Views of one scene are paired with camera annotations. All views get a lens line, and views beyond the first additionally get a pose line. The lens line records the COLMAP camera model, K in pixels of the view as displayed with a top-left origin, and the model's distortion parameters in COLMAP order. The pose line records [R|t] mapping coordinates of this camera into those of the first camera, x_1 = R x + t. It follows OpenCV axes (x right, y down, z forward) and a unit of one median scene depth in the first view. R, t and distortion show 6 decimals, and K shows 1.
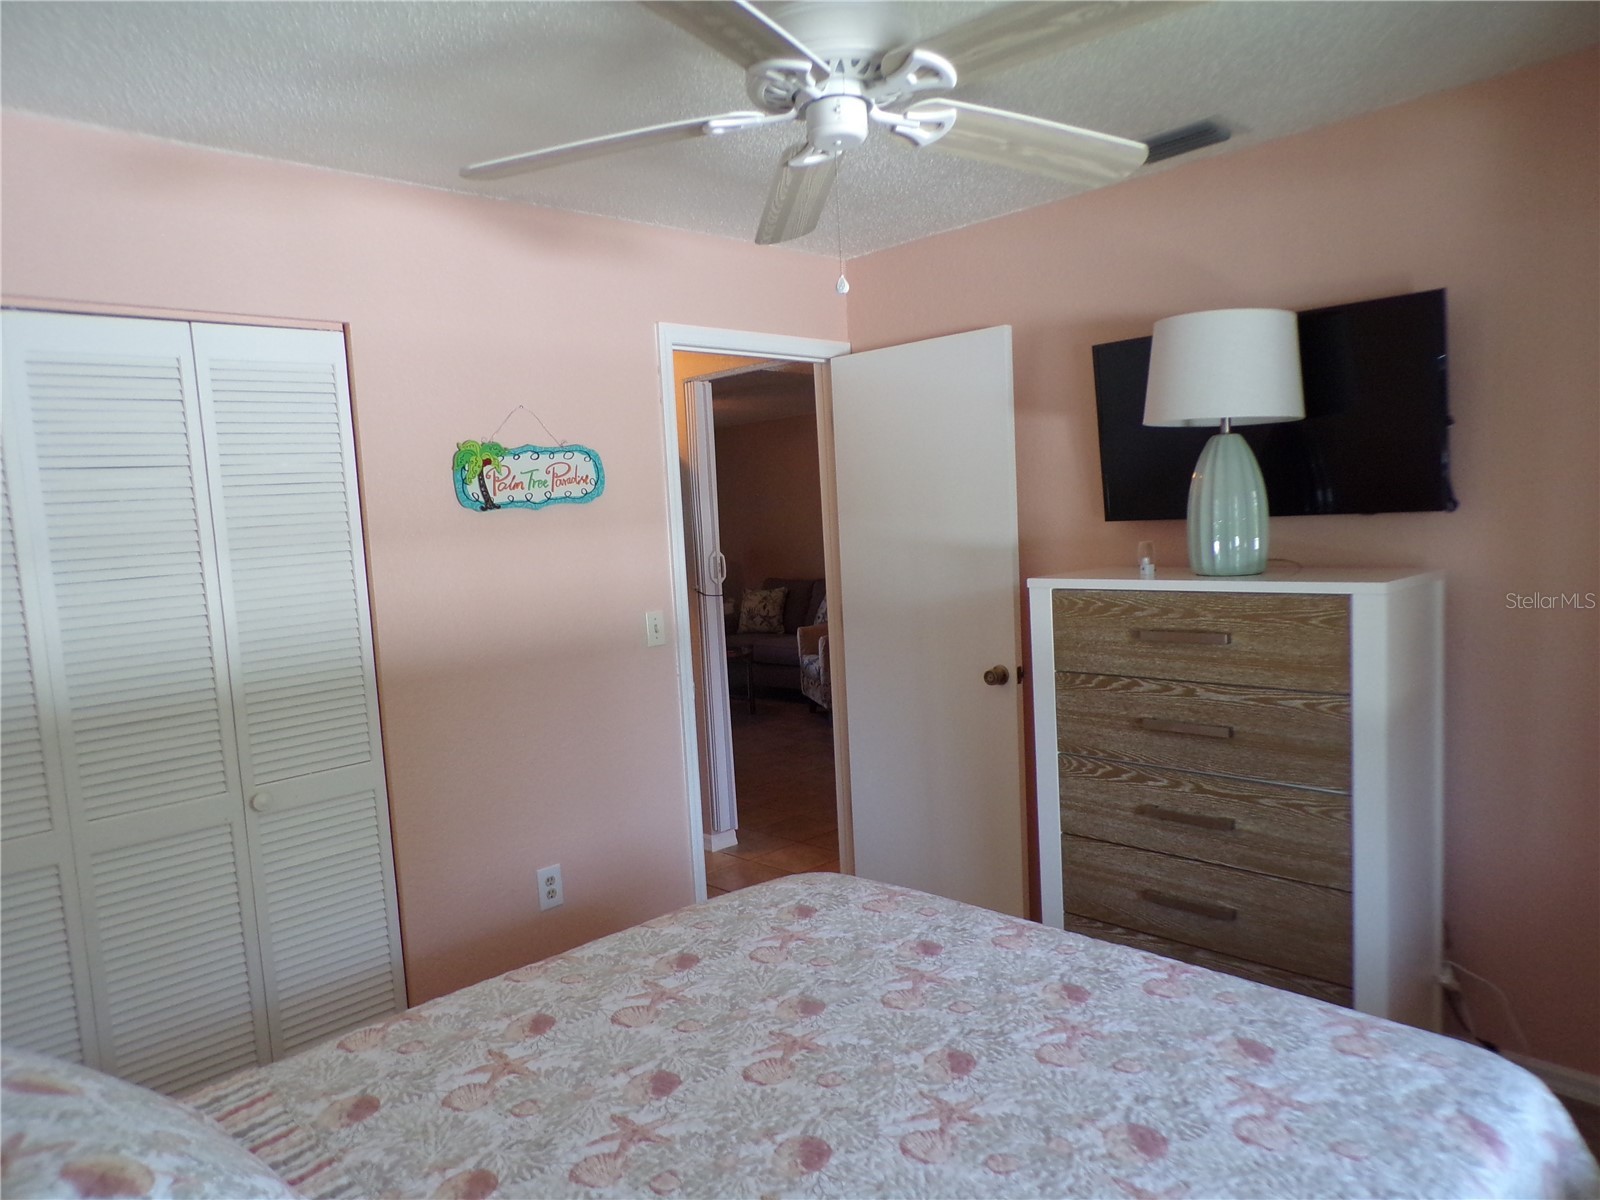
lens RADIAL K [[1100.7, 0, 804.9], [0, 1100.7, 609.6], [0, 0, 1]] dist [0.013989, 0.001786]
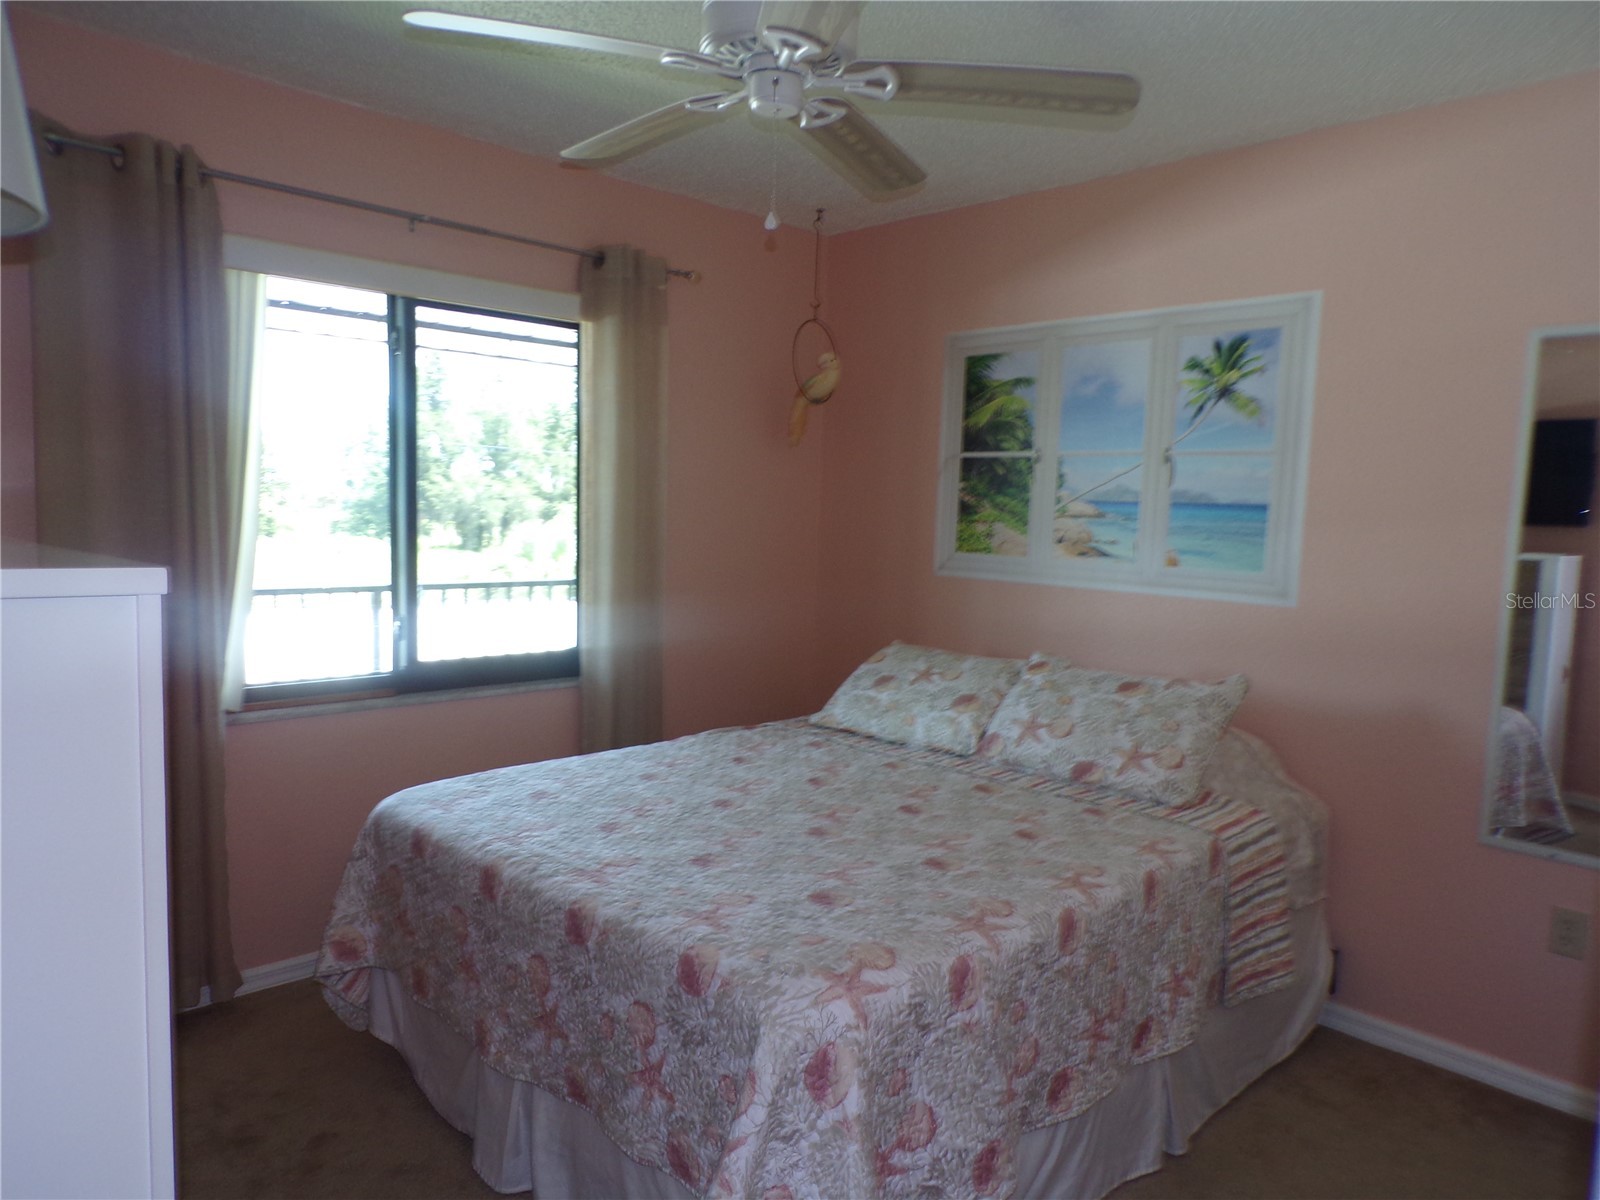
lens RADIAL K [[1093.4, 0, 793.3], [0, 1093.4, 625.1], [0, 0, 1]] dist [0.066268, 0.001035]
pose [[-0.999418, 0.022605, 0.025536, -0.003512], [0.027329, 0.978760, 0.203181, -0.091968], [-0.020401, 0.203760, -0.978808, 1.478077]]
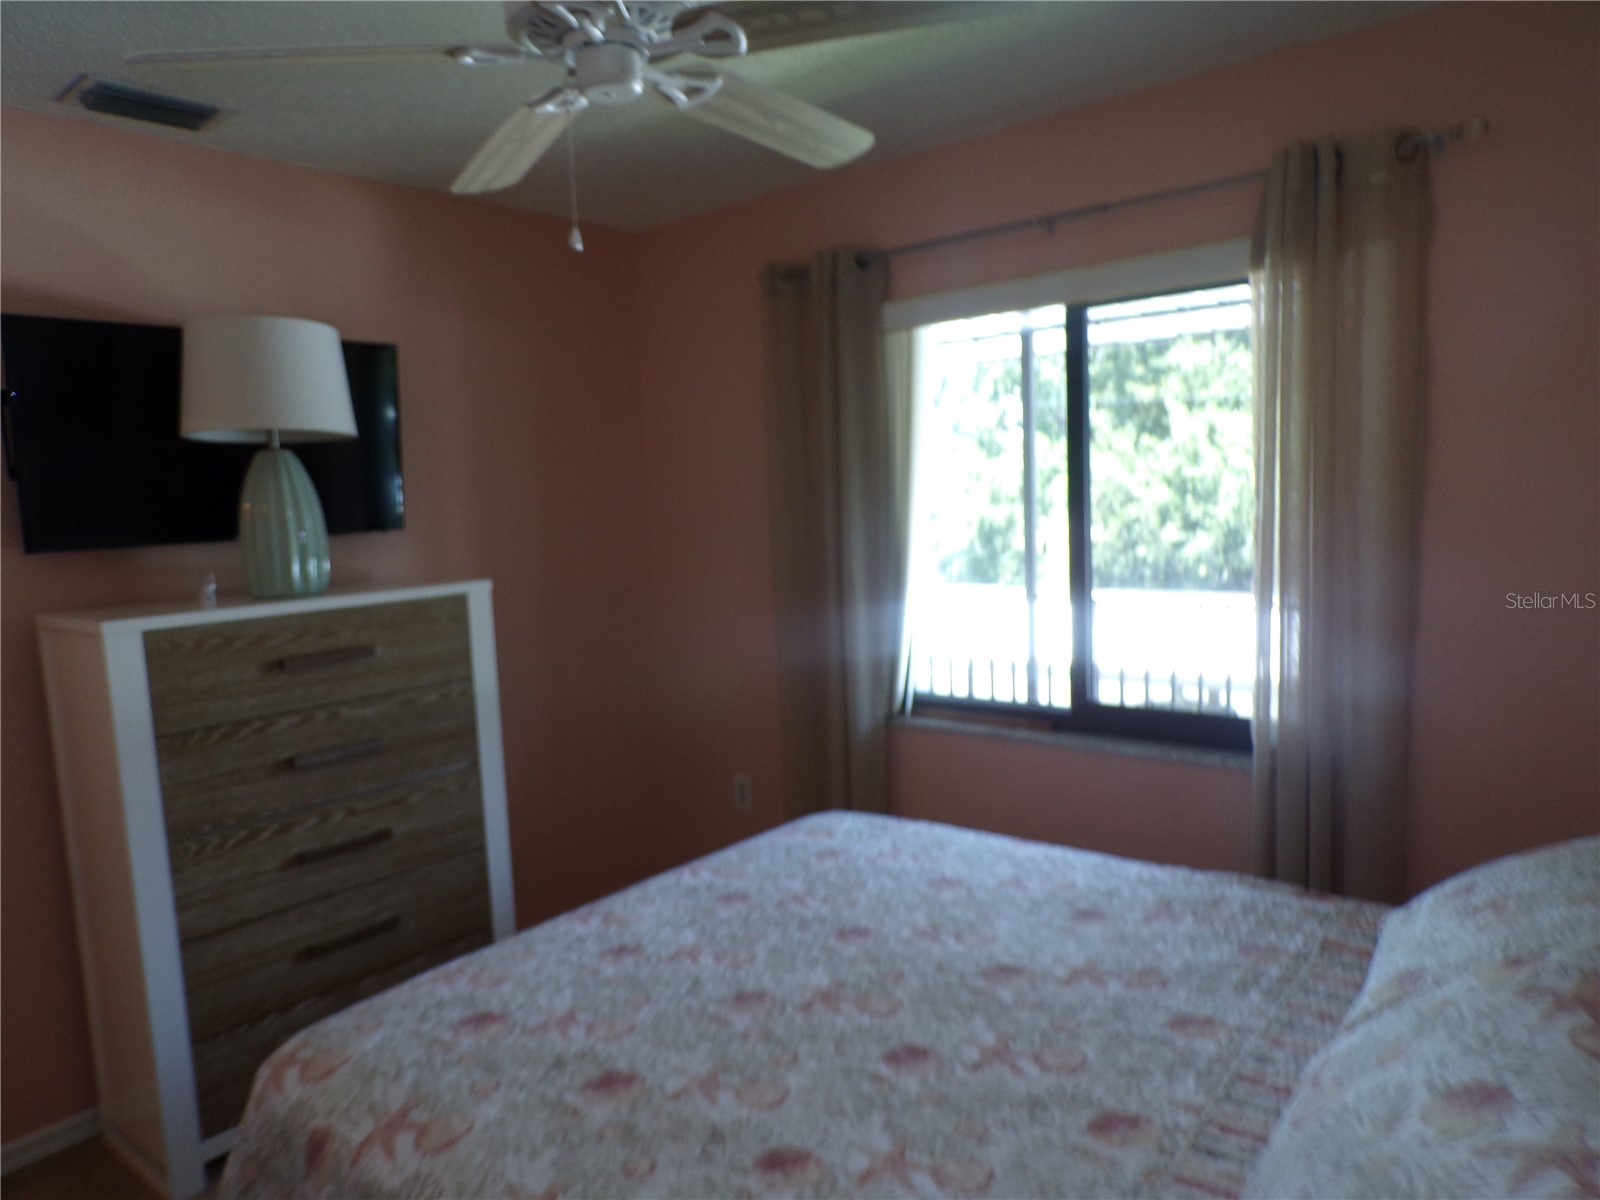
lens RADIAL K [[1100.7, 0, 804.9], [0, 1100.7, 609.6], [0, 0, 1]] dist [0.013989, 0.001786]
pose [[-0.095940, -0.055341, 0.993848, -0.629194], [0.144670, 0.987076, 0.068930, -0.022138], [-0.984818, 0.150393, -0.086694, 0.659741]]
